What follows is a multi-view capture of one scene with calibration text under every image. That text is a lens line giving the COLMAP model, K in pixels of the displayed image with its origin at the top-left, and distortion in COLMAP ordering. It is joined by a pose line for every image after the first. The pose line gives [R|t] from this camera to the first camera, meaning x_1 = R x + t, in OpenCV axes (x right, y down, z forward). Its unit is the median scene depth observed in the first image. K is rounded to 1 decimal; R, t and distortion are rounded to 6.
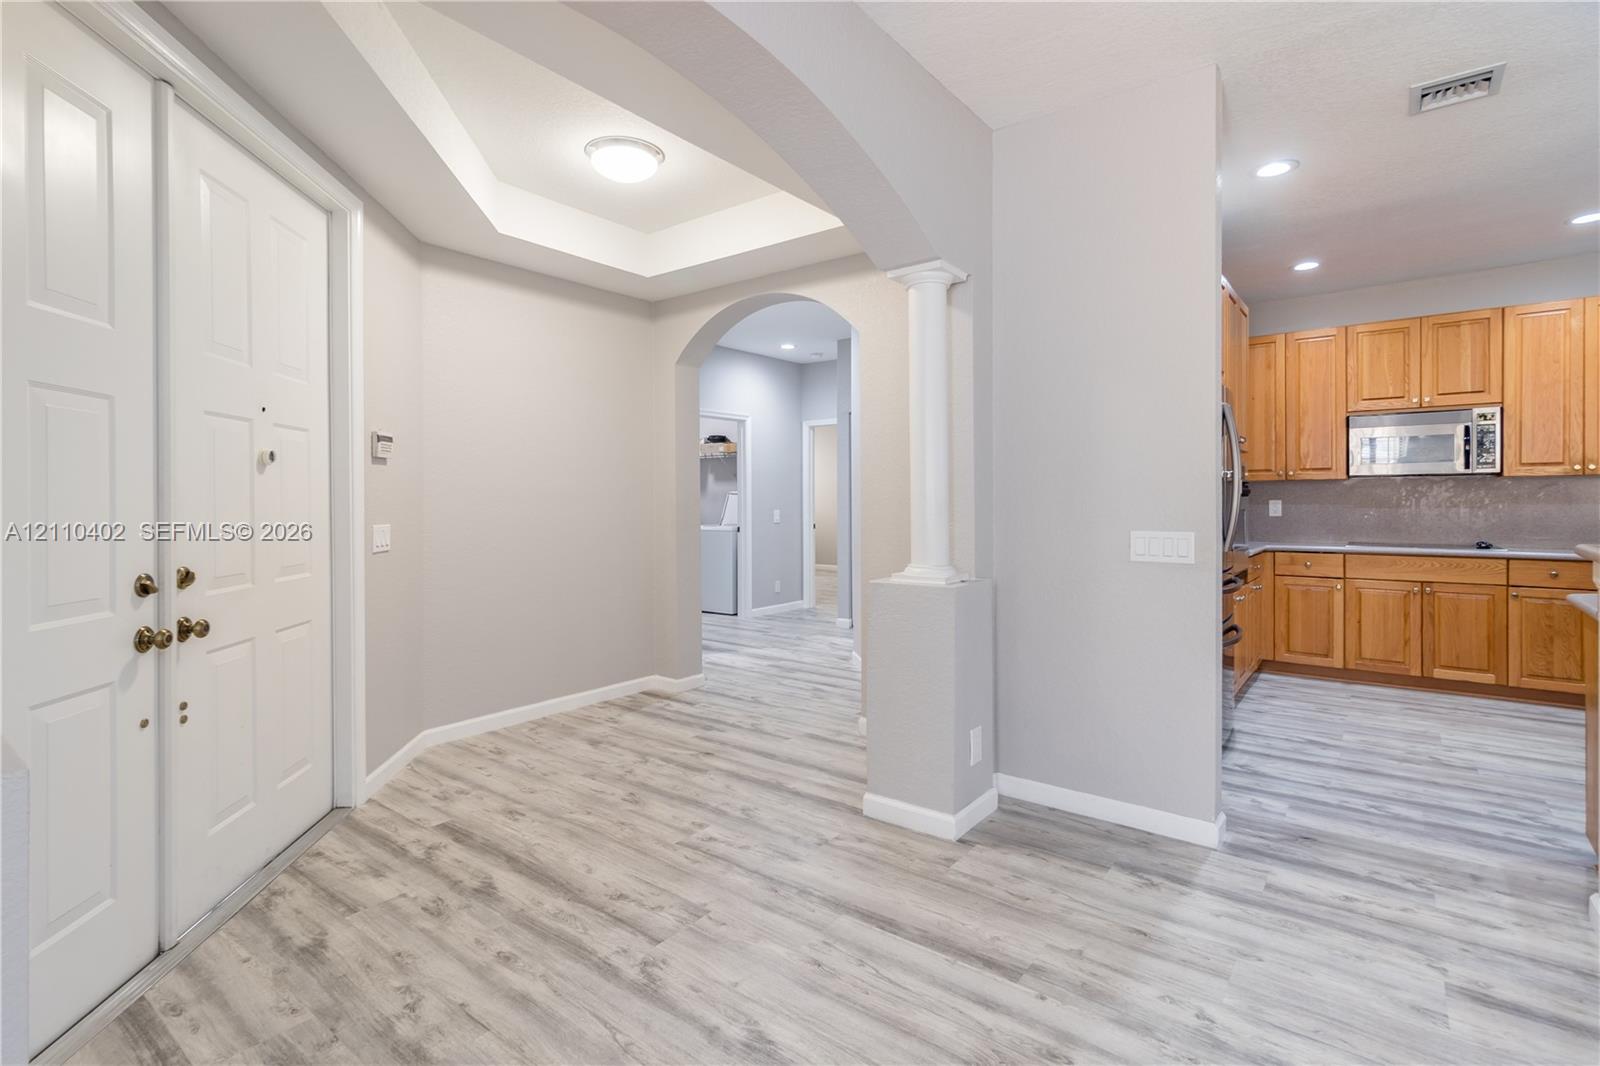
lens RADIAL K [[744.4, 0, 786.0], [0, 744.4, 505.5], [0, 0, 1]] dist [0.003312, 0.001453]
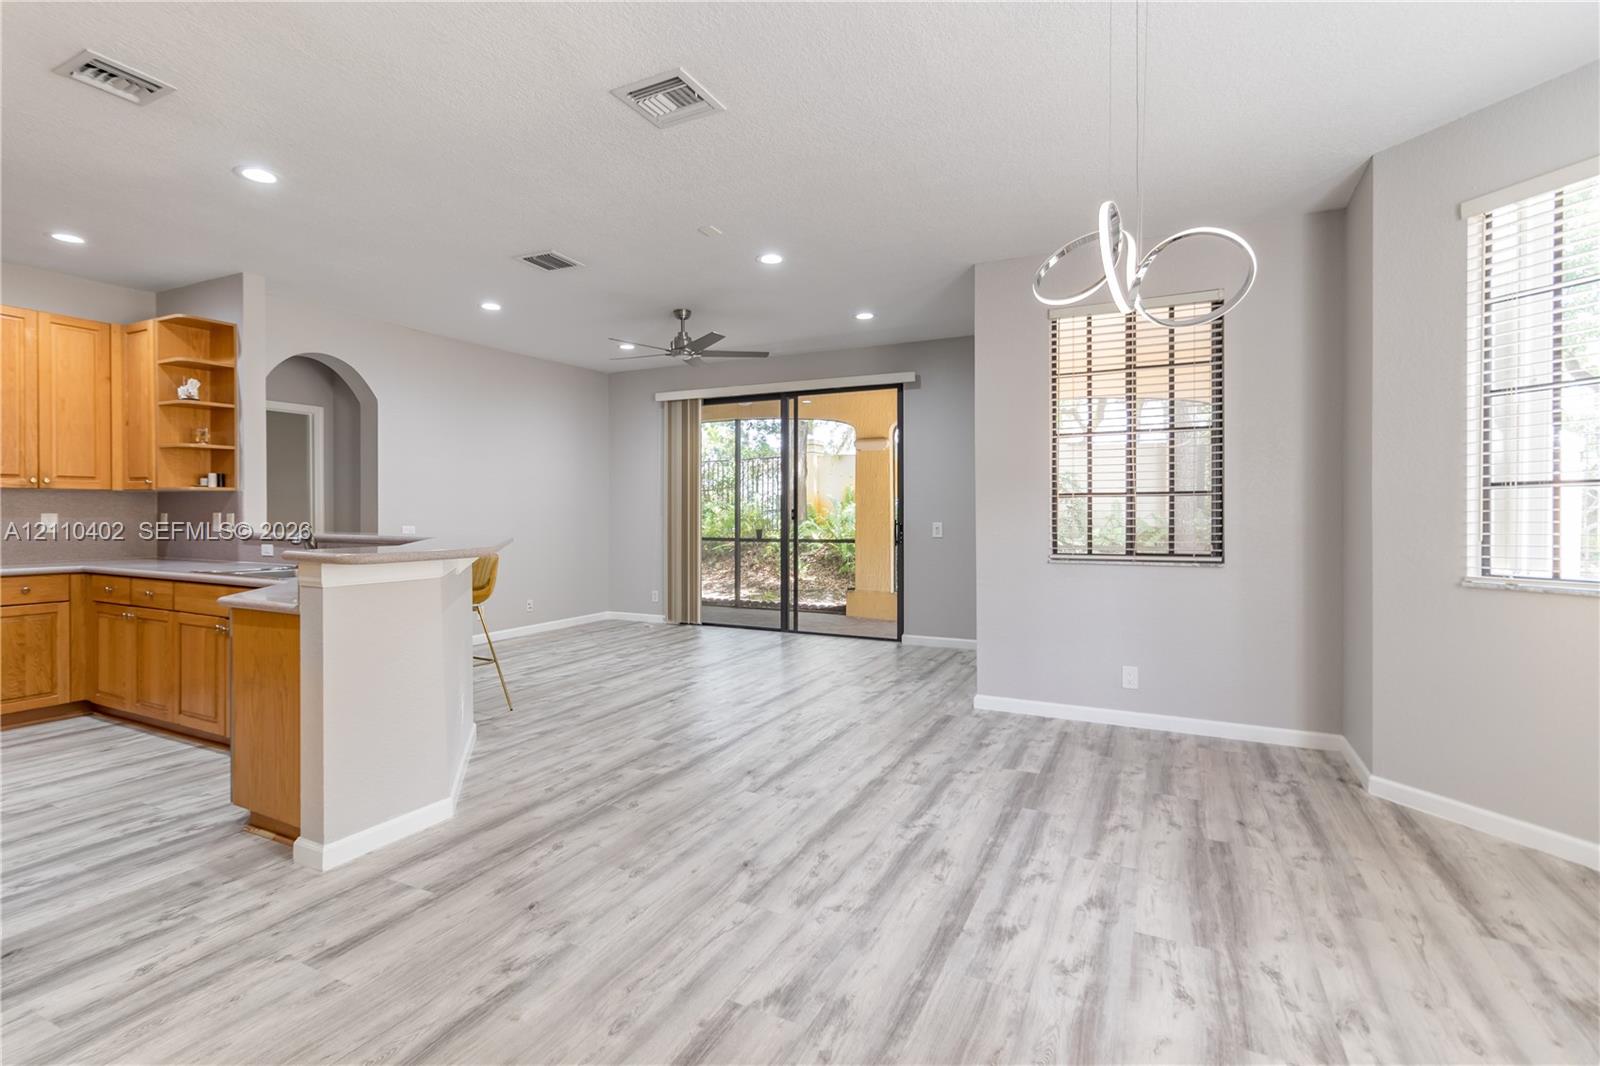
lens RADIAL K [[744.4, 0, 812.1], [0, 744.4, 516.4], [0, 0, 1]] dist [0.003312, 0.001453]
pose [[-0.181650, -0.002742, 0.983359, -0.192464], [0.006304, 0.999972, 0.003953, -0.001328], [-0.983343, 0.006917, -0.181628, 0.300027]]
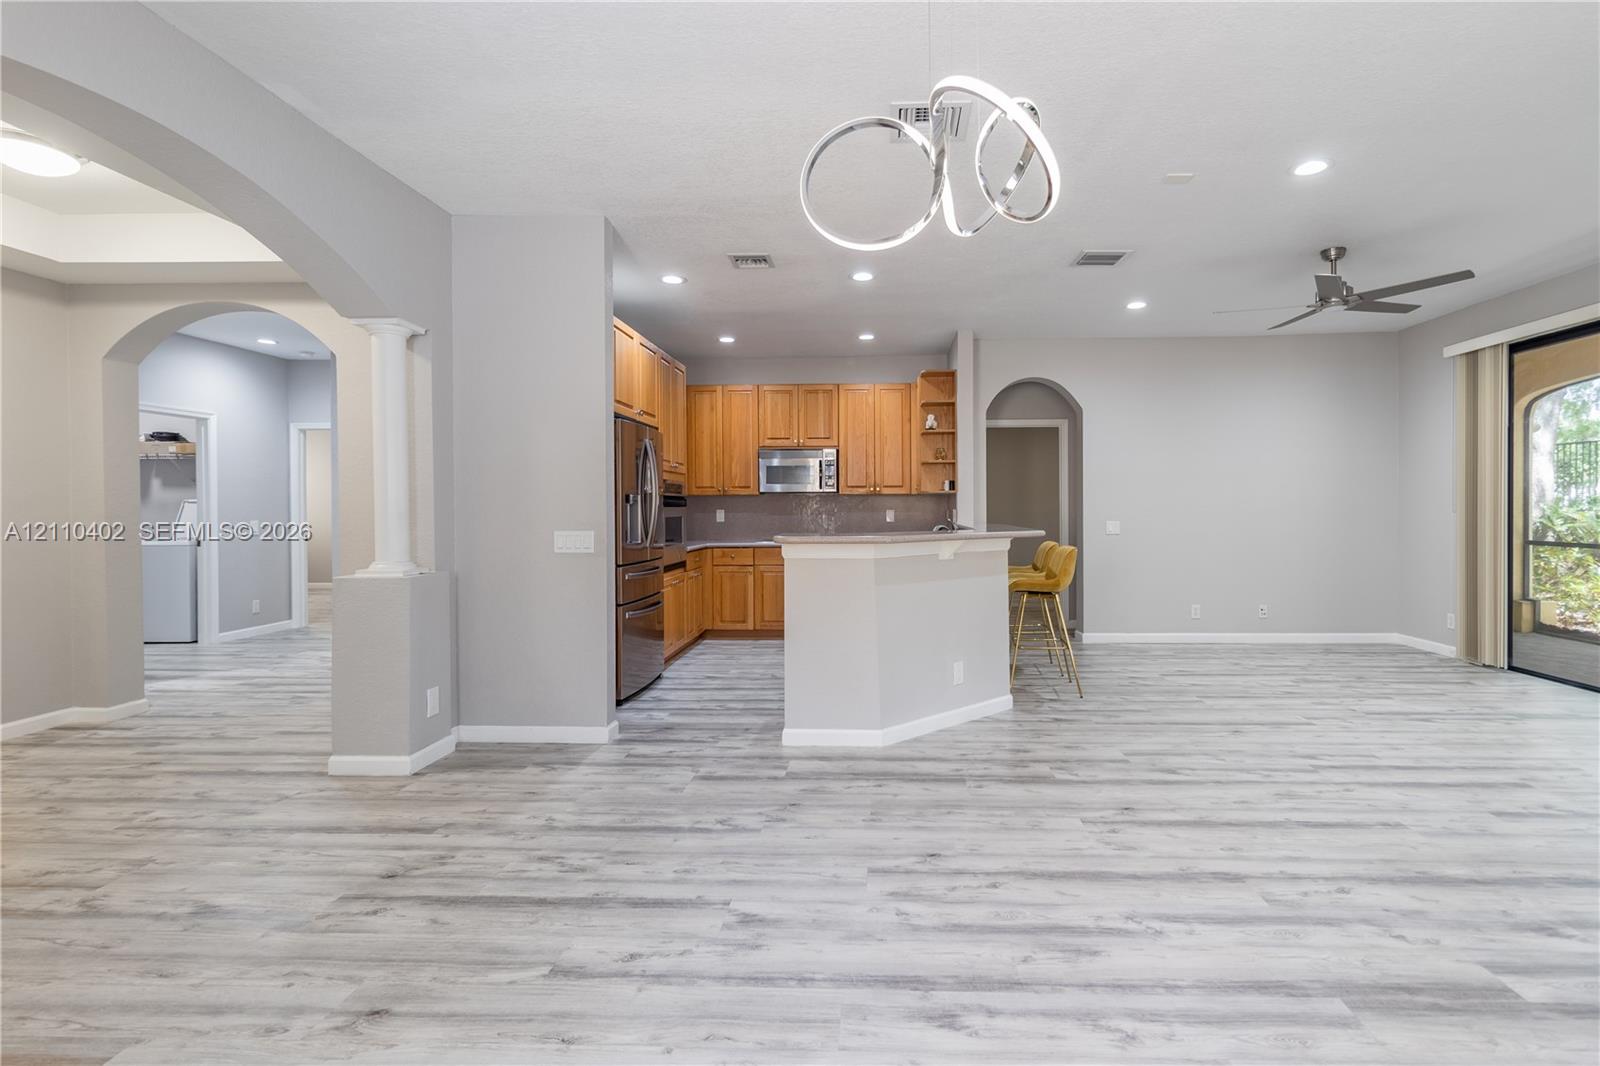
lens RADIAL K [[744.4, 0, 805.6], [0, 744.4, 516.2], [0, 0, 1]] dist [0.003312, 0.001453]
pose [[0.816682, -0.004635, 0.577069, 0.039964], [0.003679, 0.999989, 0.002826, 0.003380], [-0.577076, -0.000185, 0.816690, -0.396789]]
